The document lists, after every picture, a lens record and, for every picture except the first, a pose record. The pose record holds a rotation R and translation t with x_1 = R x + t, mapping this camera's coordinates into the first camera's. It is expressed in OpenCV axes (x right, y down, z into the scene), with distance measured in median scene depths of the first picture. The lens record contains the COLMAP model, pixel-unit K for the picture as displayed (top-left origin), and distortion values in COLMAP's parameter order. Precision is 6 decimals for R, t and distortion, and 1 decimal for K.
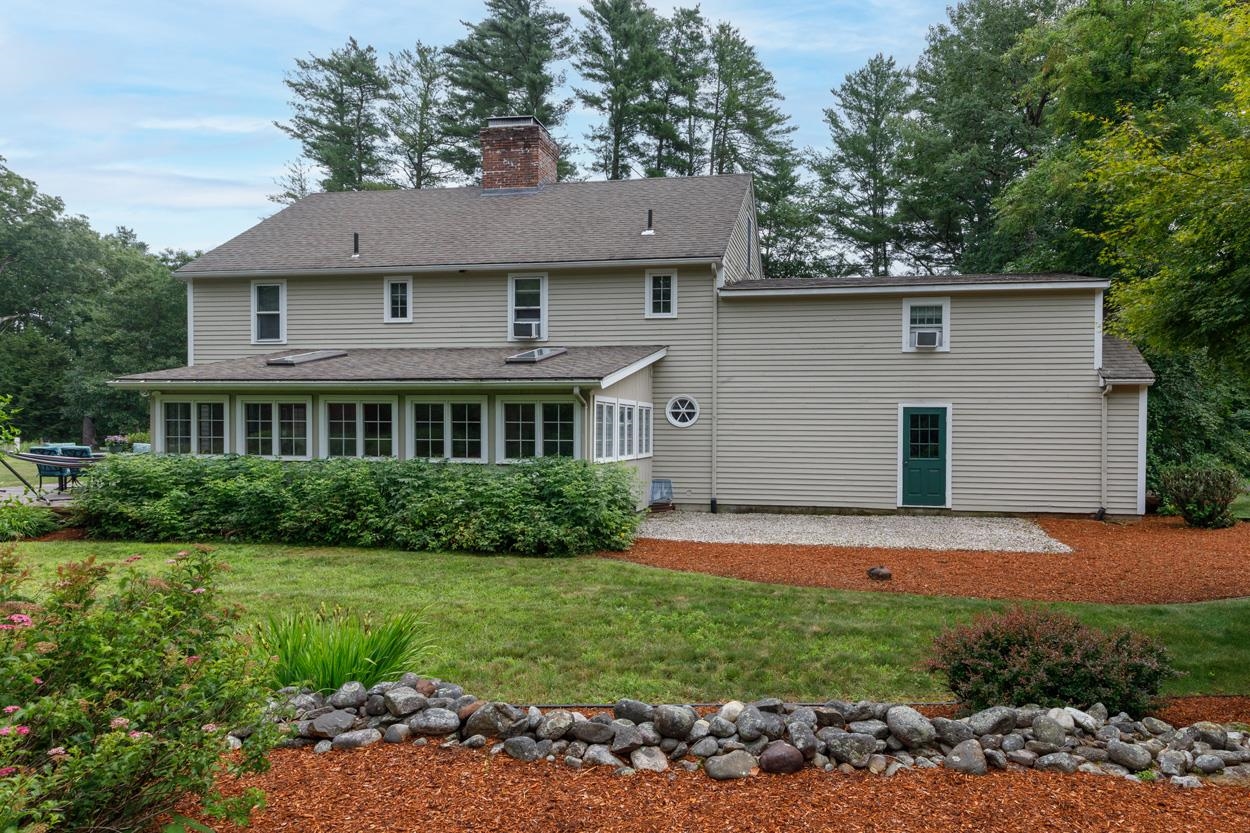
lens RADIAL K [[665.2, 0, 625.2], [0, 665.2, 434.6], [0, 0, 1]] dist [0.002942, 0.000184]
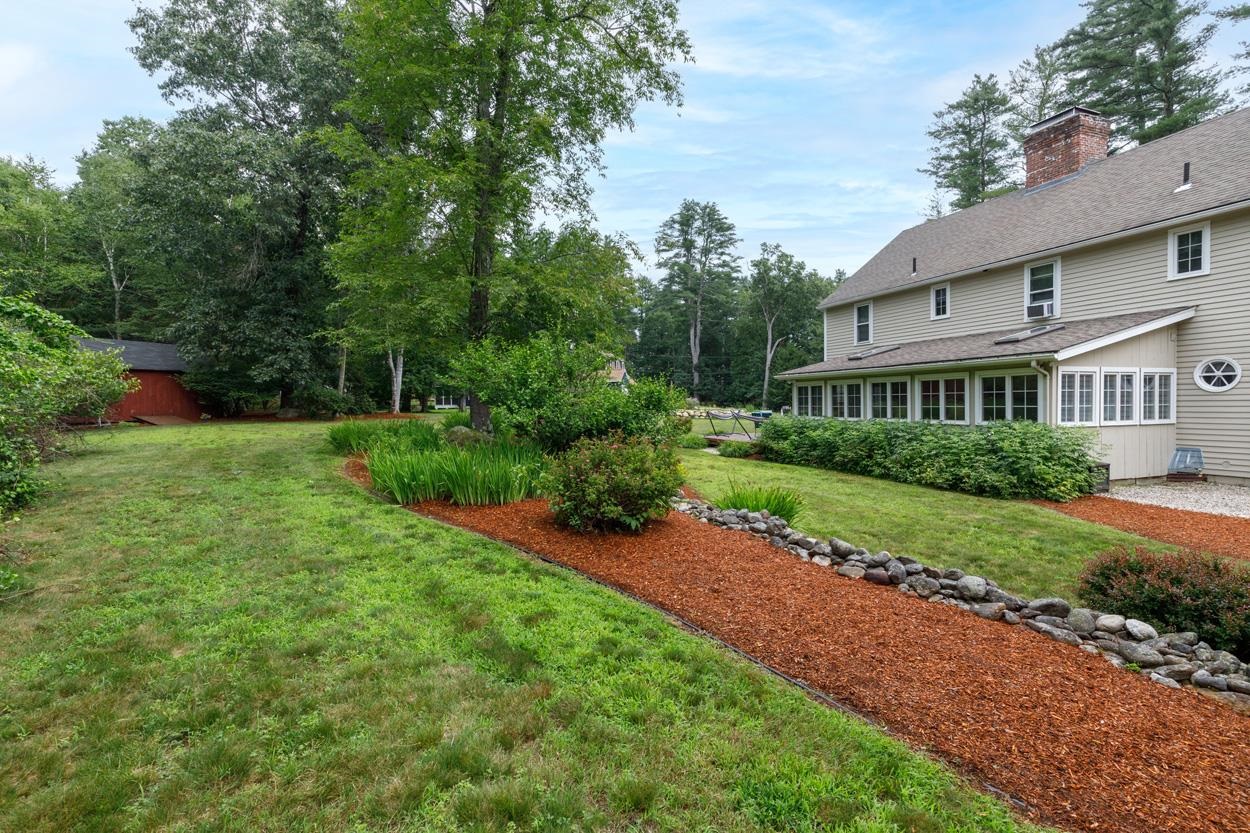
lens RADIAL K [[629.3, 0, 590.5], [0, 629.3, 412.3], [0, 0, 1]] dist [0.001128, 0.000225]
pose [[0.402036, 0.000670, -0.915623, 0.530643], [0.000338, 1.000000, 0.000880, 0.015645], [0.915624, -0.000664, 0.402036, -0.138776]]
